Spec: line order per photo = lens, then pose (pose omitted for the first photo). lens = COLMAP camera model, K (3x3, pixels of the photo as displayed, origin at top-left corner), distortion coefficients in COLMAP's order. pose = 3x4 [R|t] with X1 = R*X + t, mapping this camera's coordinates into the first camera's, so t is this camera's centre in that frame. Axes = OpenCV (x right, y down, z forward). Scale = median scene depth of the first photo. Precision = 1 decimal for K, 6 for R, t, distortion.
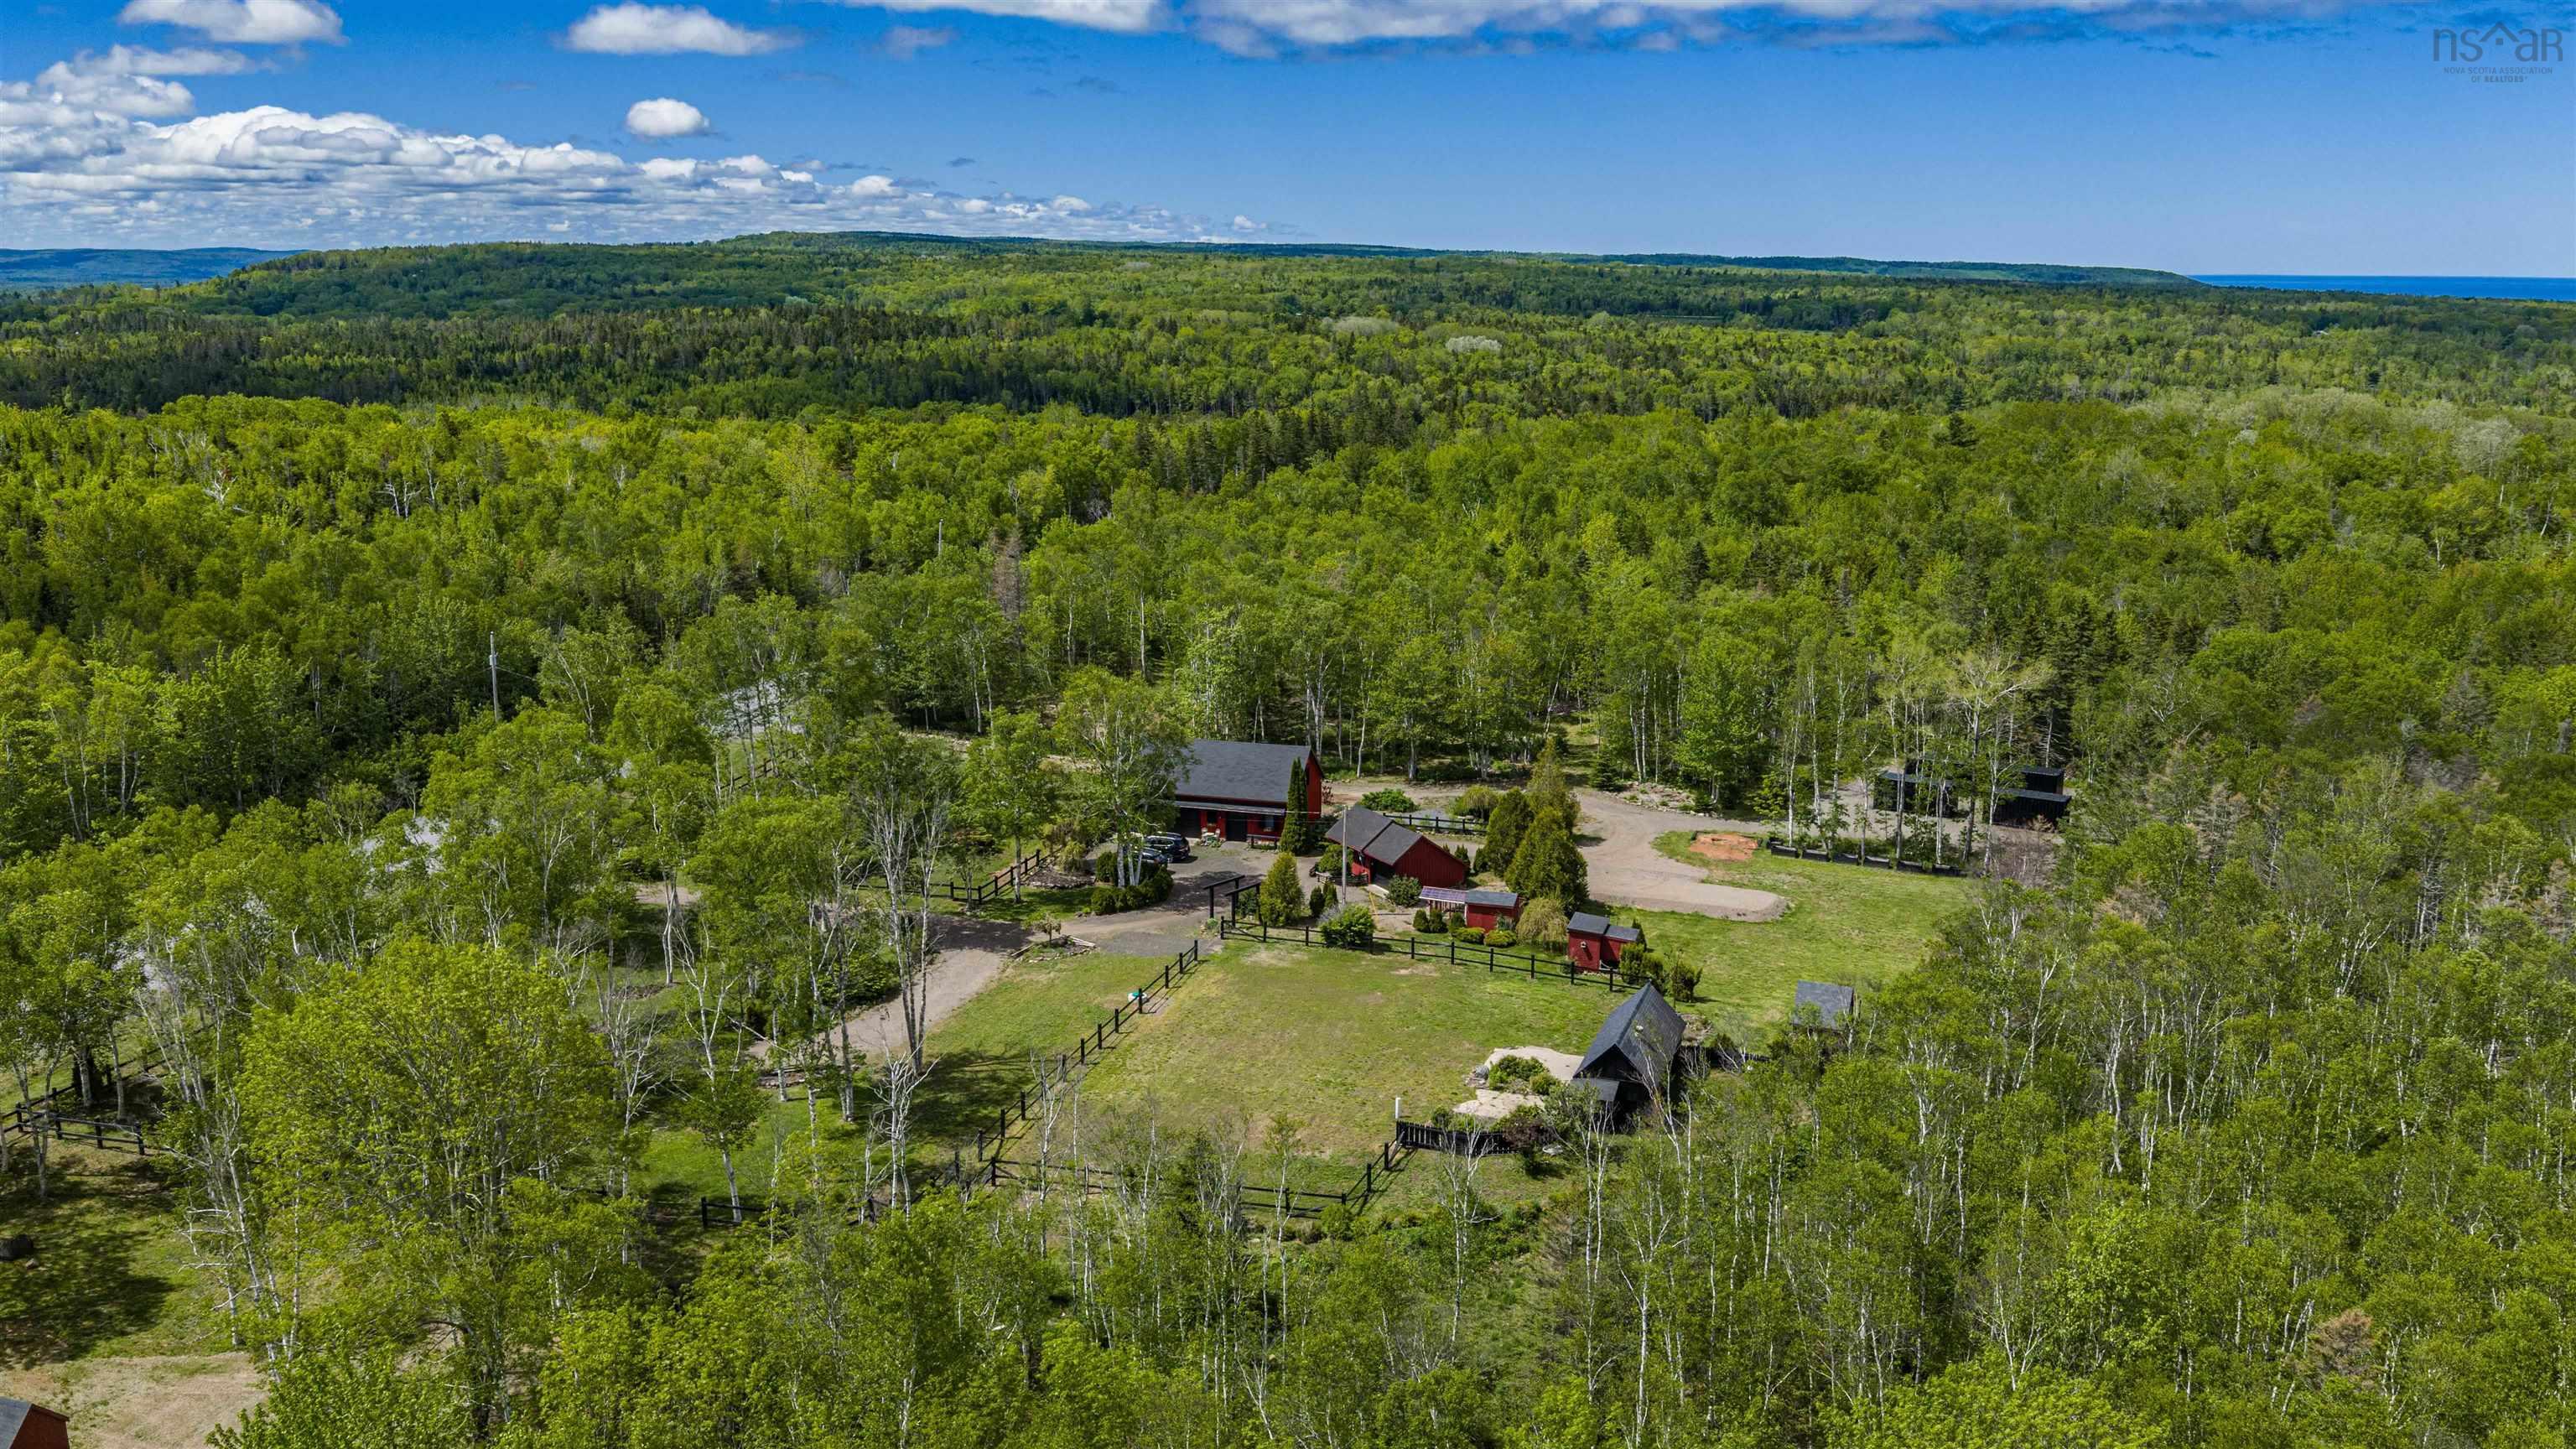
lens RADIAL K [[2106.2, 0, 1280.1], [0, 2106.2, 722.8], [0, 0, 1]] dist [0.015682, -0.047949]
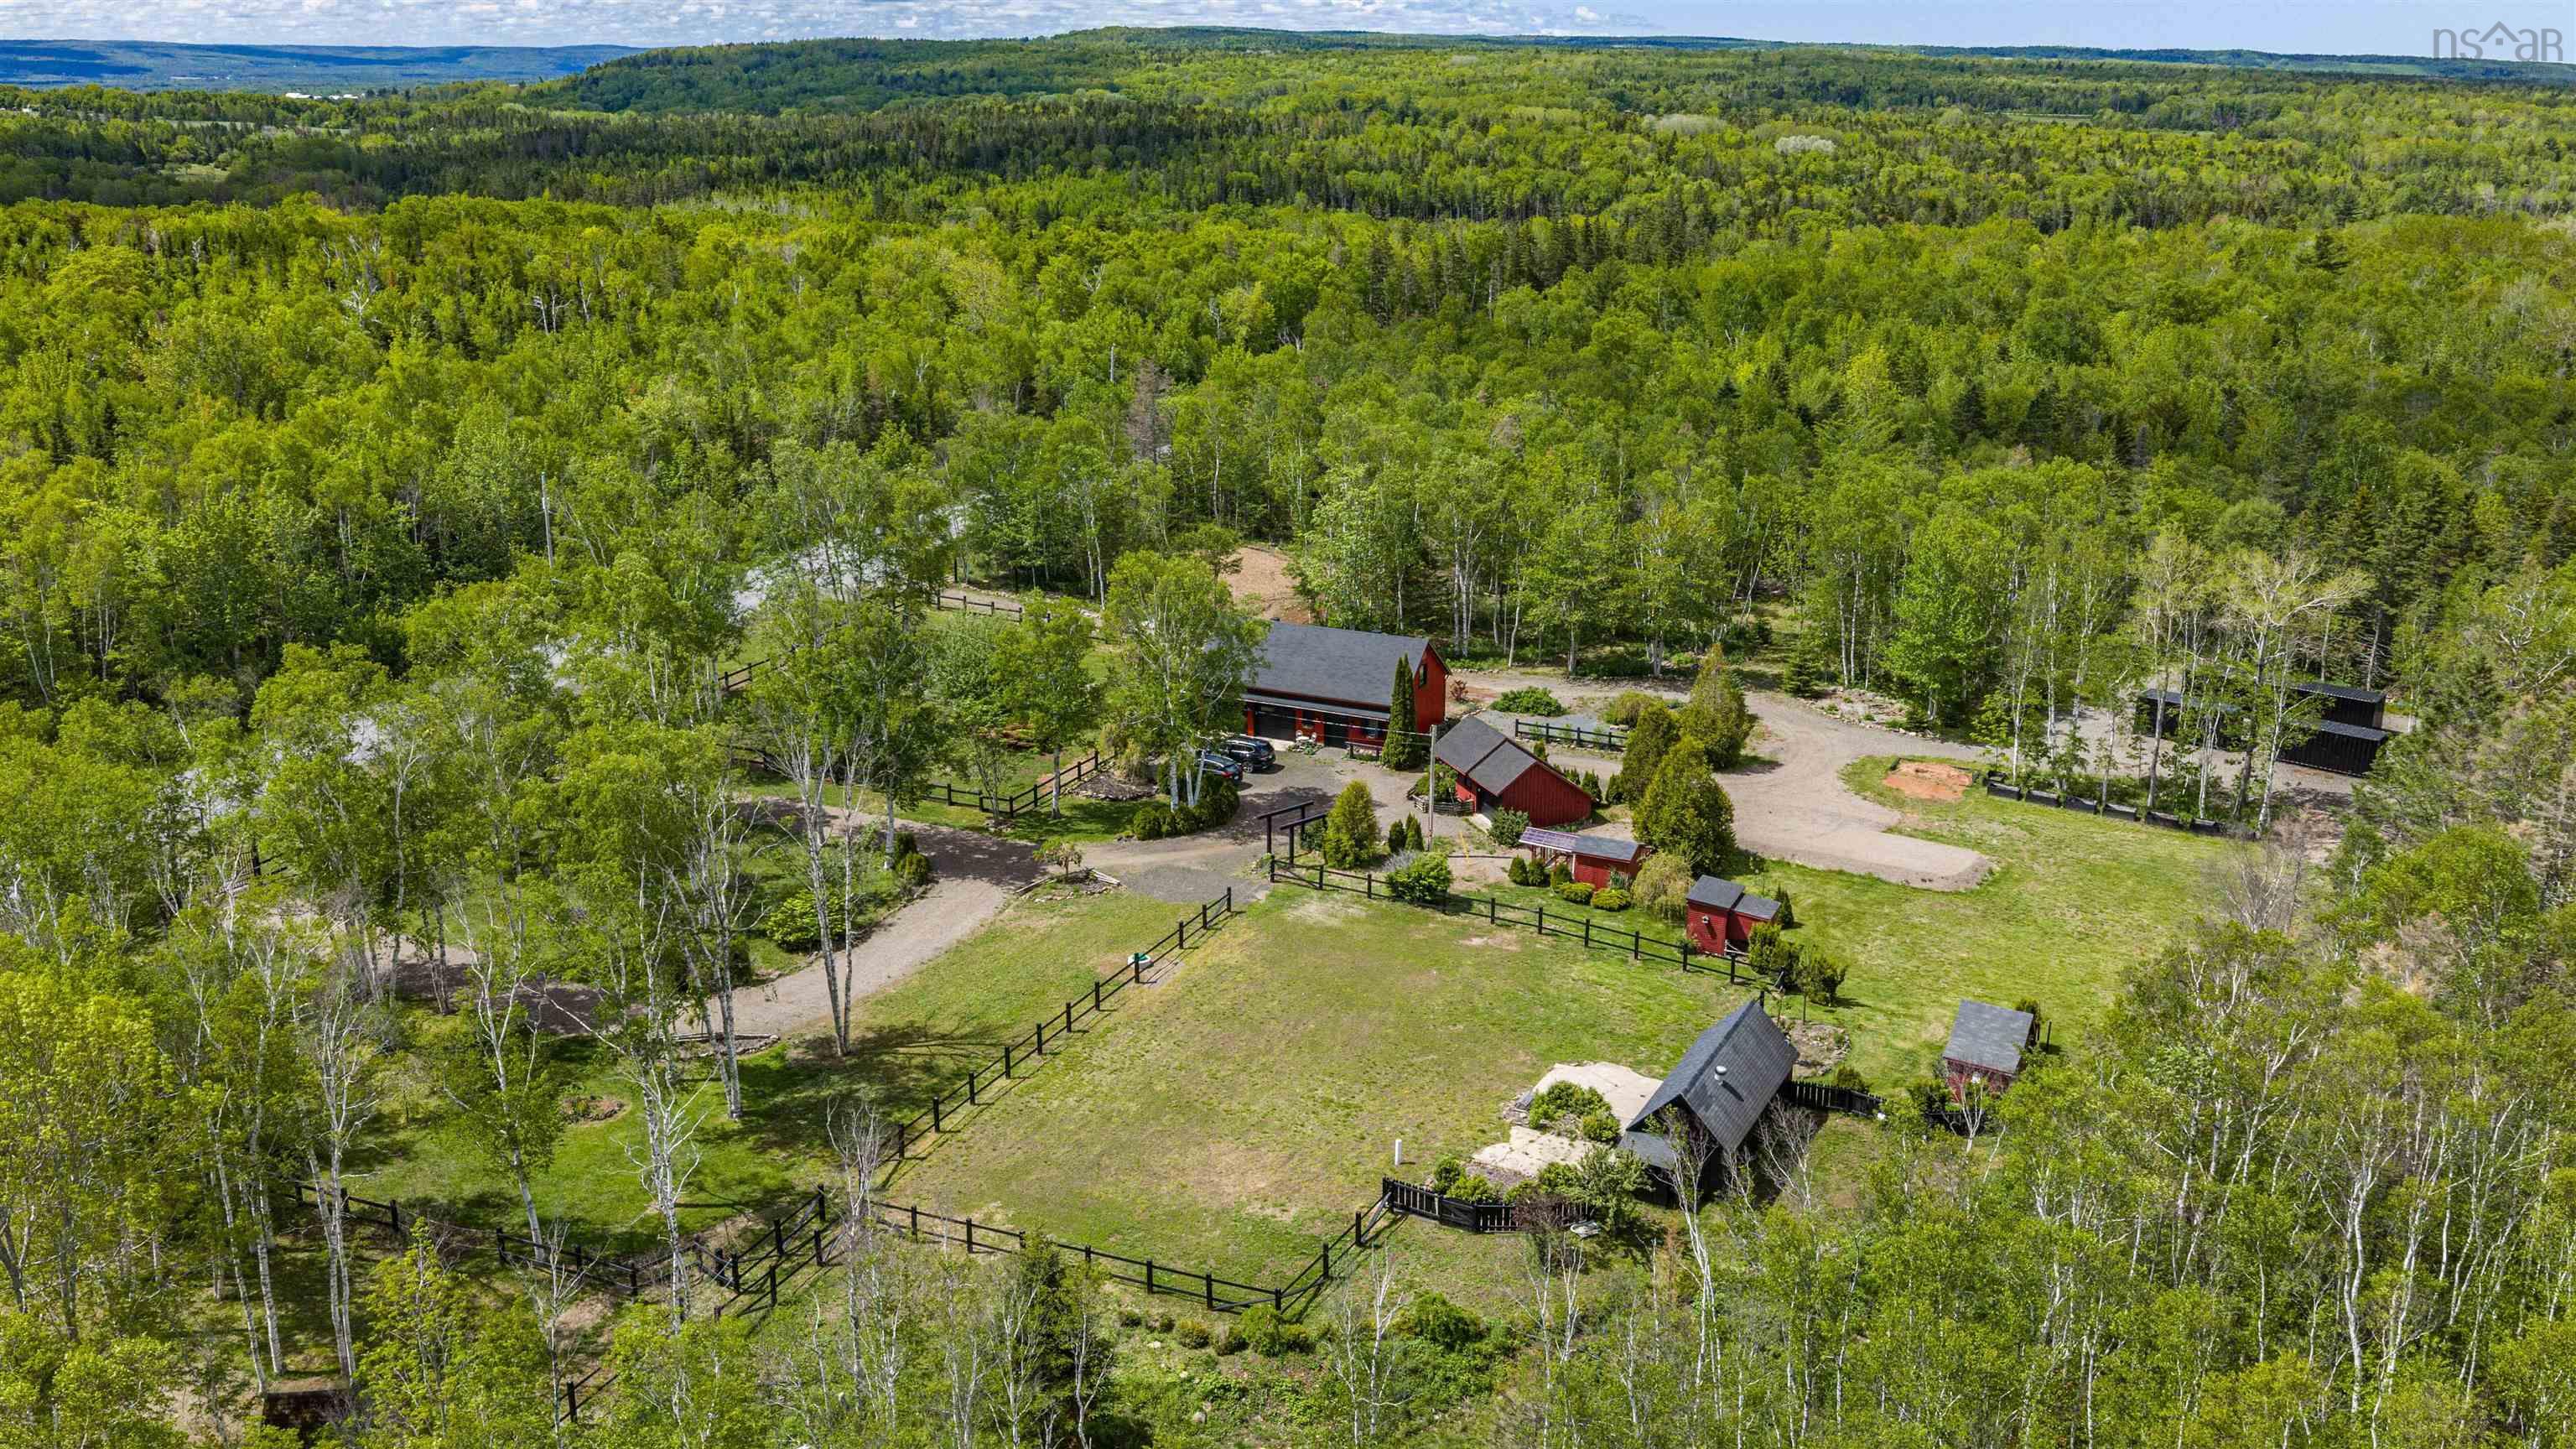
lens RADIAL K [[2106.2, 0, 1280.1], [0, 2106.2, 722.8], [0, 0, 1]] dist [0.015682, -0.047949]
pose [[0.988083, 0.043824, -0.147554, 0.073118], [-0.030264, 0.995213, 0.092923, -0.028585], [0.150920, -0.087350, 0.984679, 0.142311]]
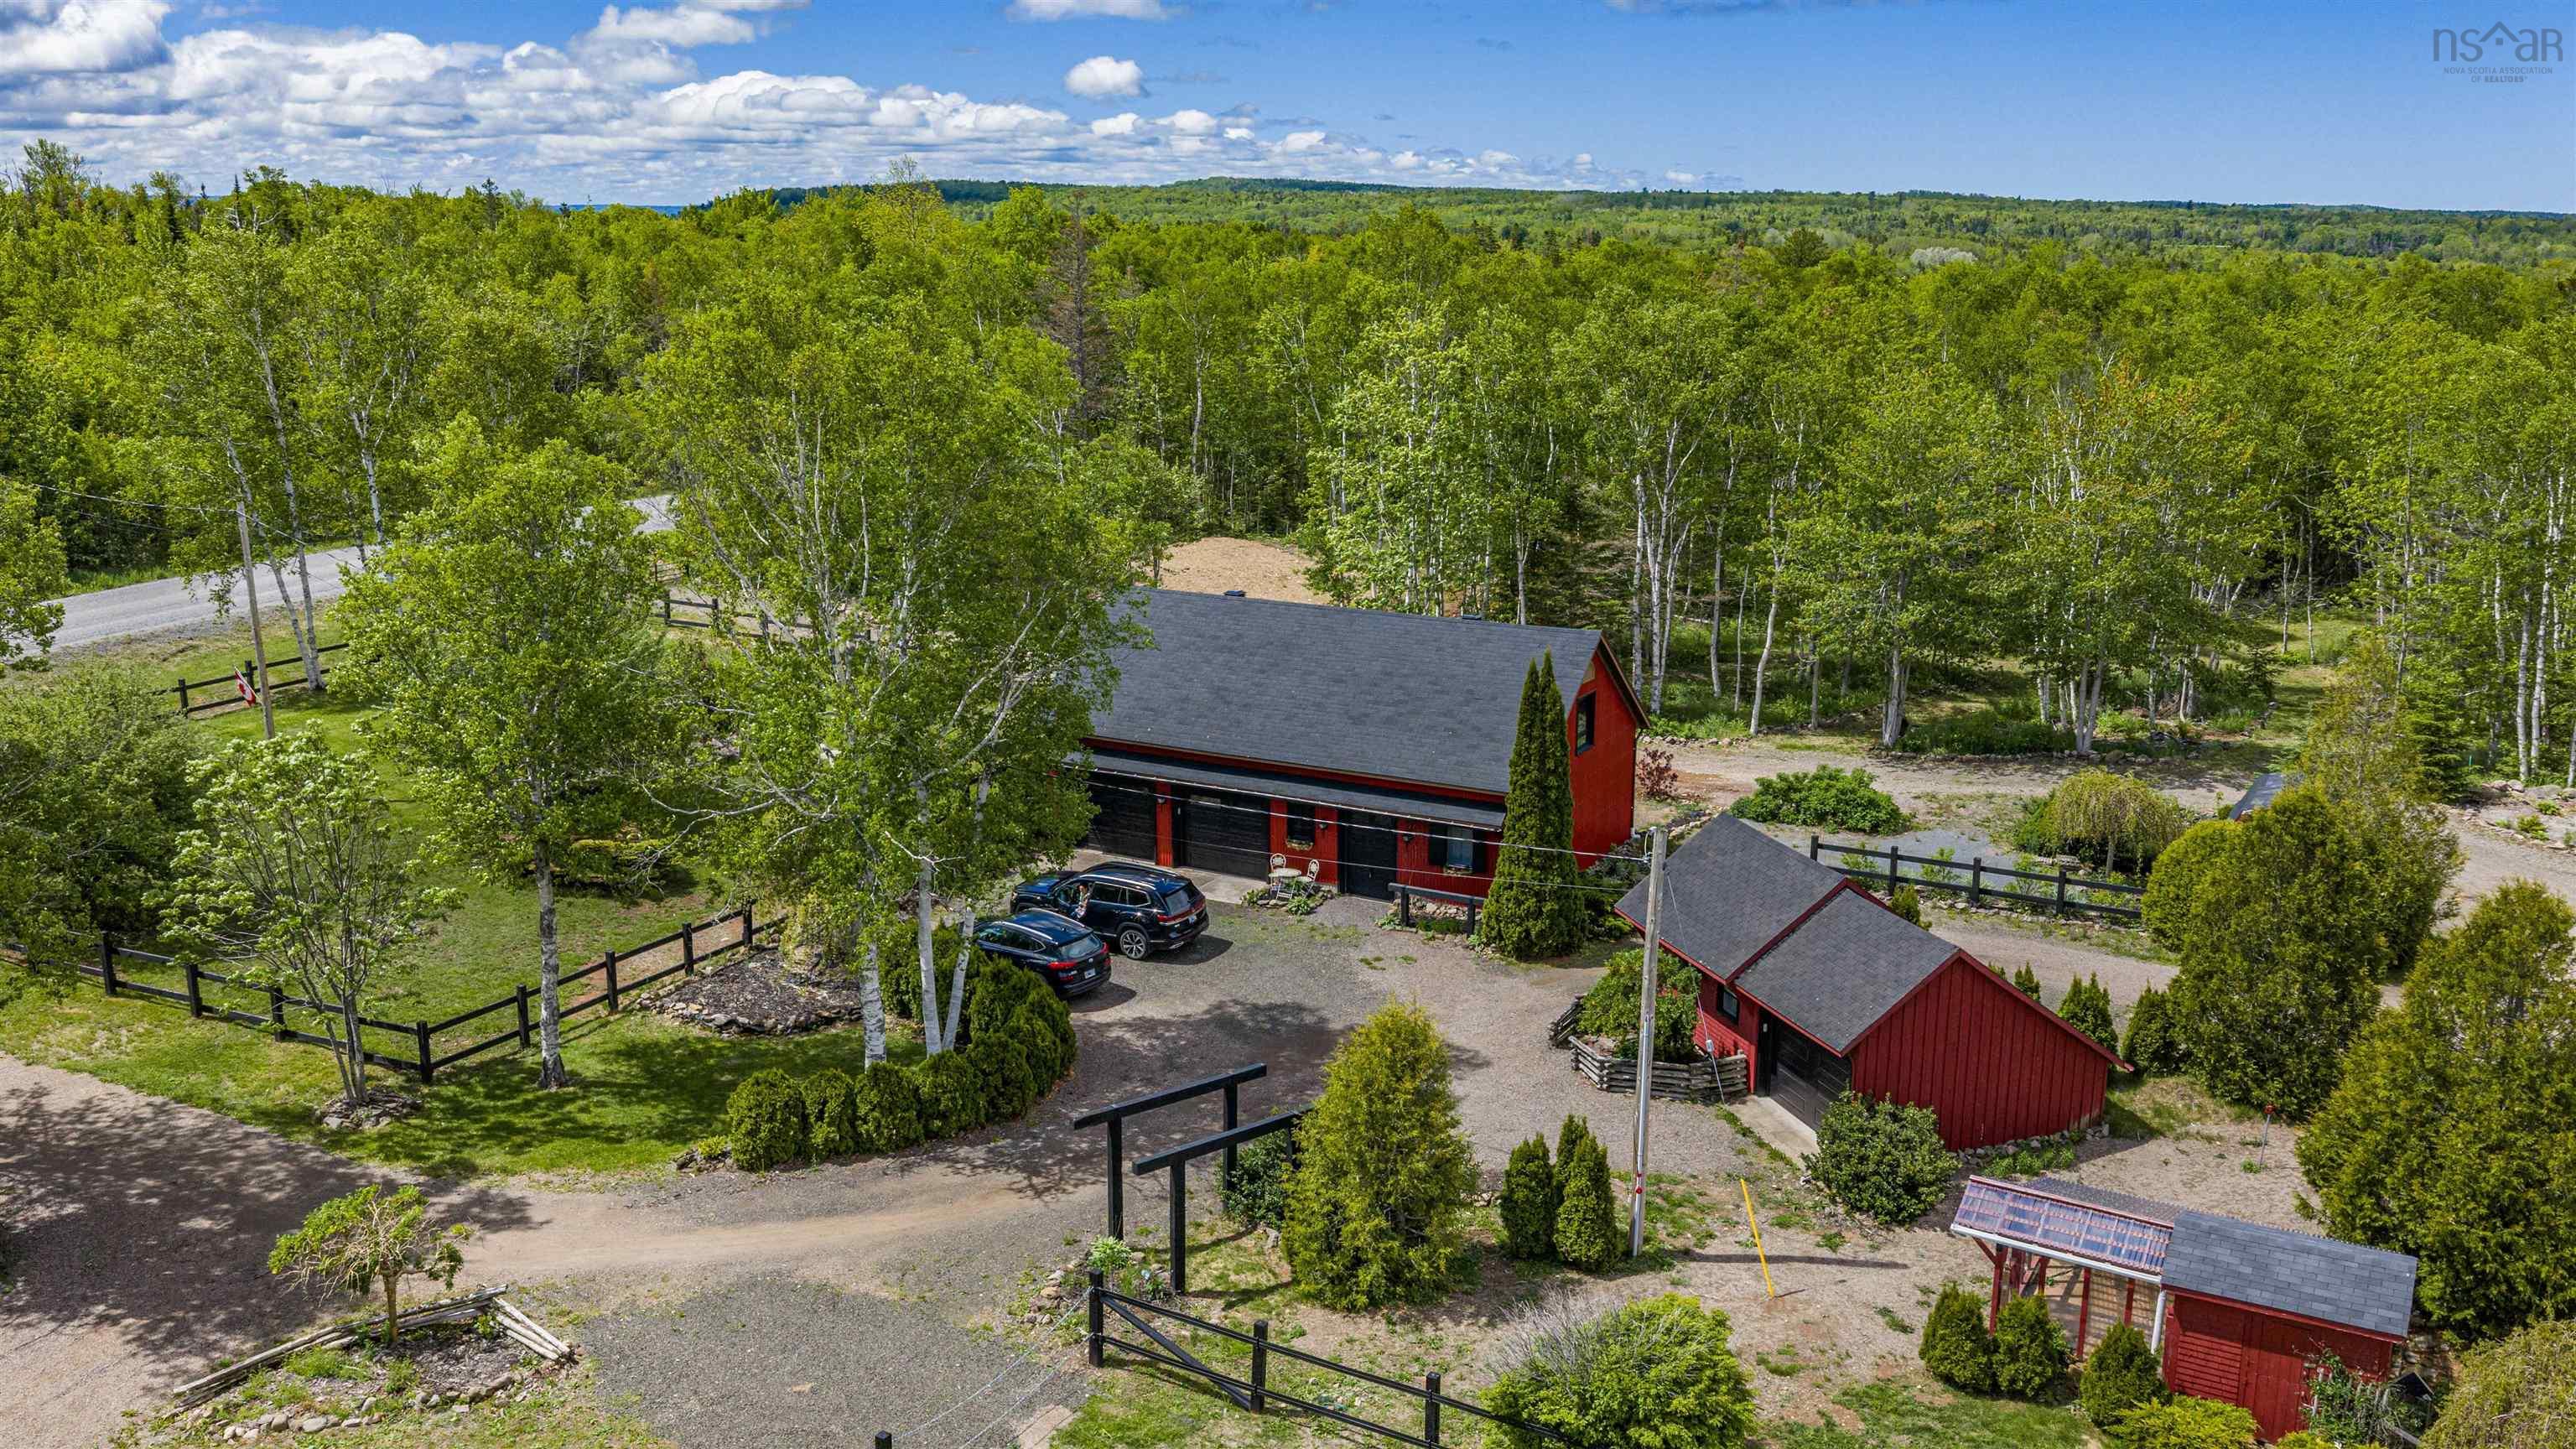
lens RADIAL K [[2106.2, 0, 1280.1], [0, 2106.2, 722.8], [0, 0, 1]] dist [0.015682, -0.047949]
pose [[0.979705, 0.045302, -0.195260, 0.027687], [-0.041958, 0.998894, 0.021232, 0.018737], [0.196006, -0.012609, 0.980522, 0.589427]]
